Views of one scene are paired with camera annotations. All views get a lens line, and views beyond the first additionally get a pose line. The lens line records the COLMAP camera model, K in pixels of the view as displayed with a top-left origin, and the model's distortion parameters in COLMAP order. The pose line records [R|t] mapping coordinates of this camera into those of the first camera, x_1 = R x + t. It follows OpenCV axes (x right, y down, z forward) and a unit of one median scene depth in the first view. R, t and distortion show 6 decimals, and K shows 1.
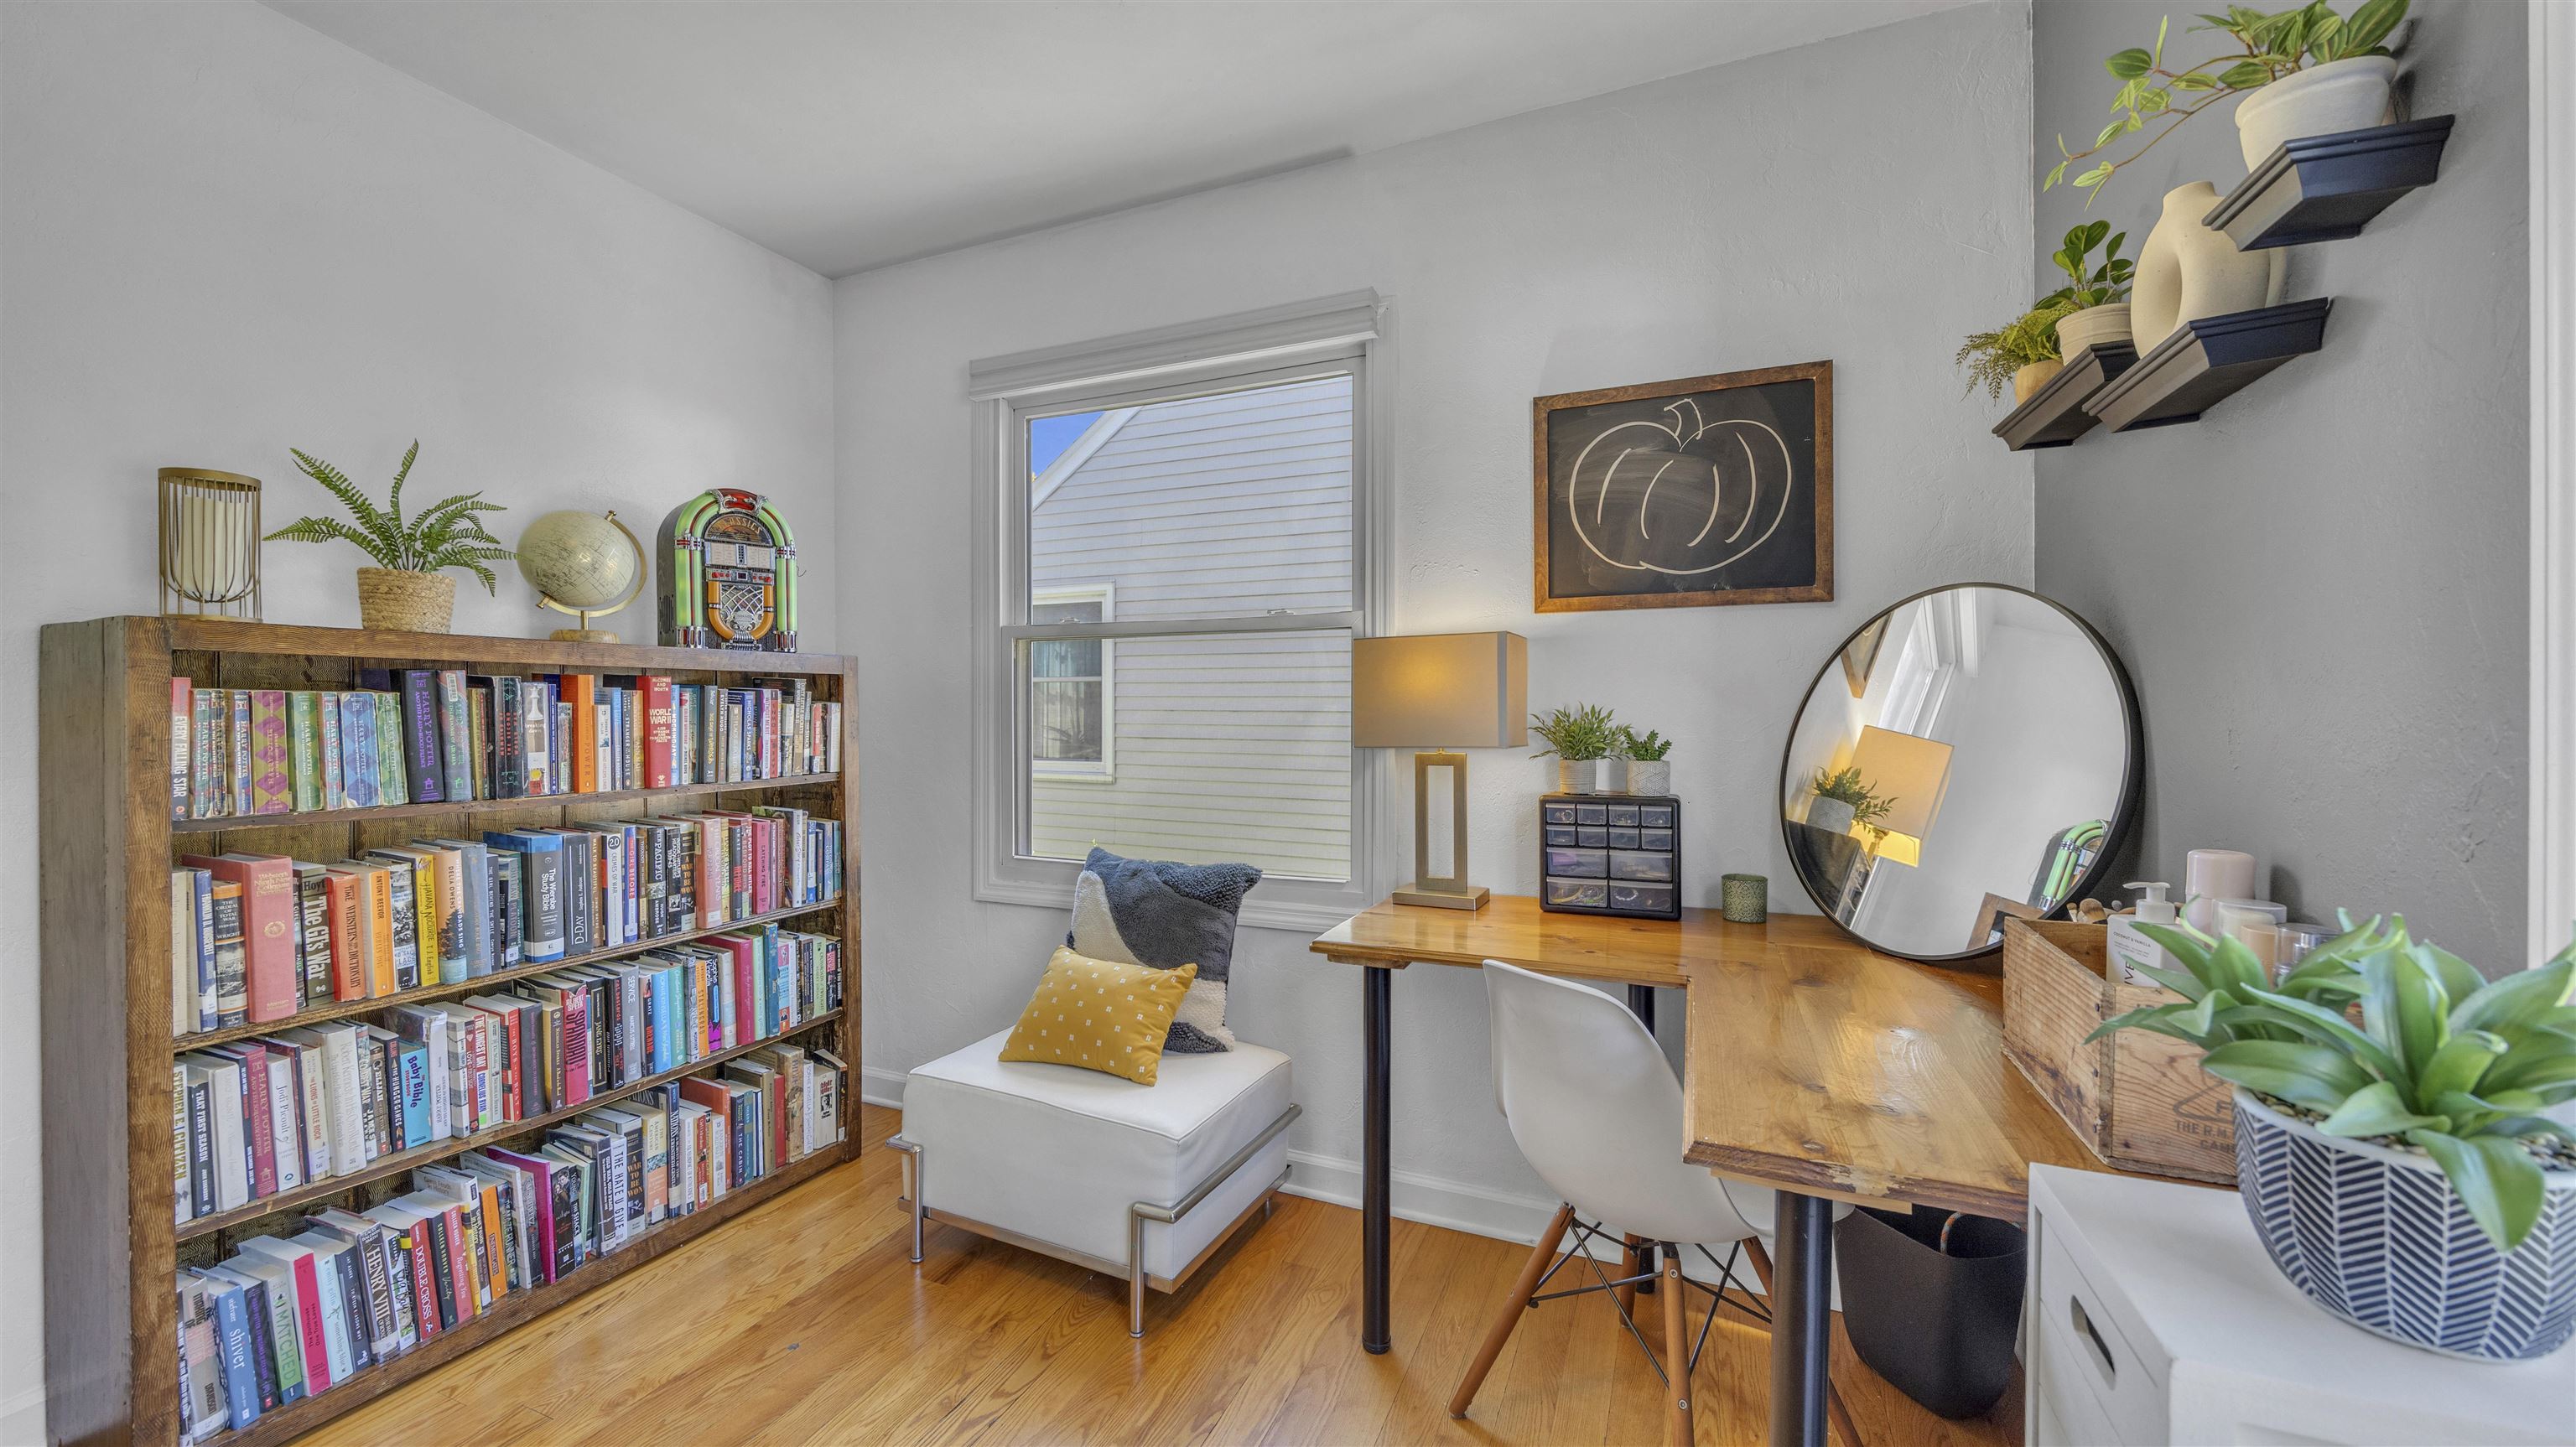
lens RADIAL K [[993.4, 0, 1304.9], [0, 993.4, 725.6], [0, 0, 1]] dist [-0.003535, 0.000370]
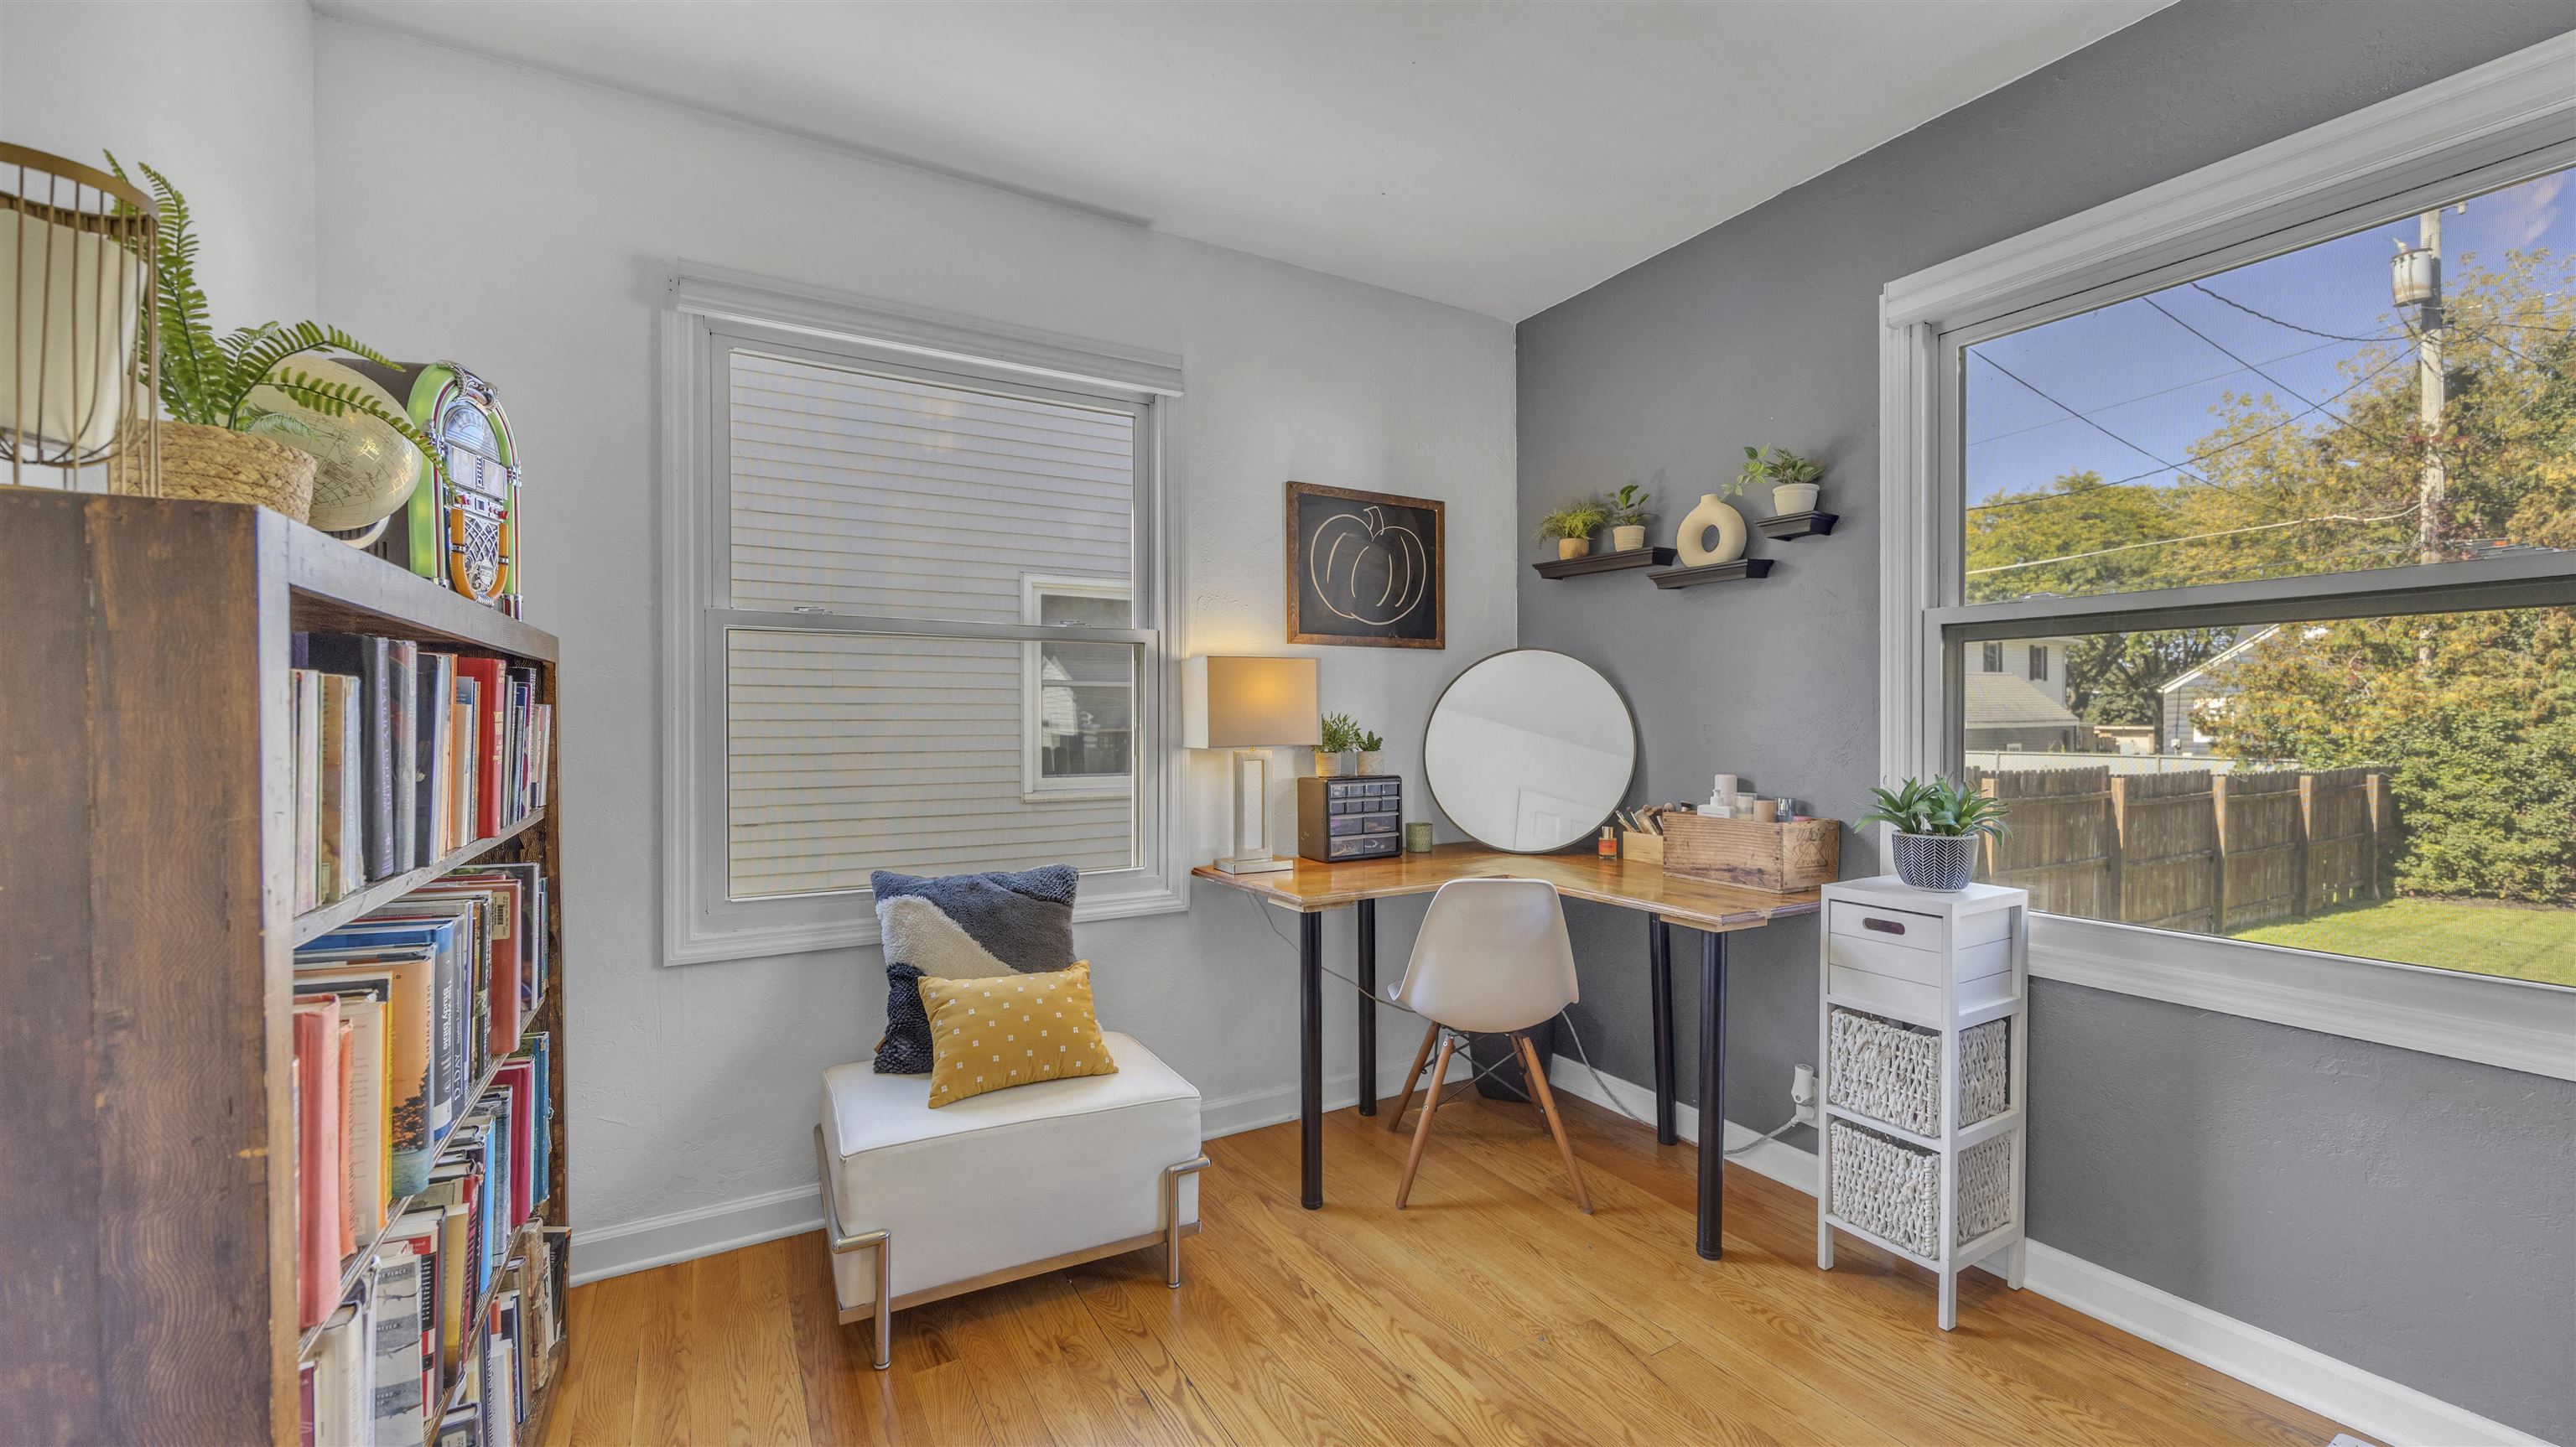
lens RADIAL K [[993.4, 0, 1301.4], [0, 993.4, 738.0], [0, 0, 1]] dist [-0.003535, 0.000370]
pose [[0.587936, -0.016252, 0.808744, -0.889868], [0.014030, 0.999853, 0.009893, -0.000121], [-0.808786, 0.005530, 0.588077, 0.220307]]
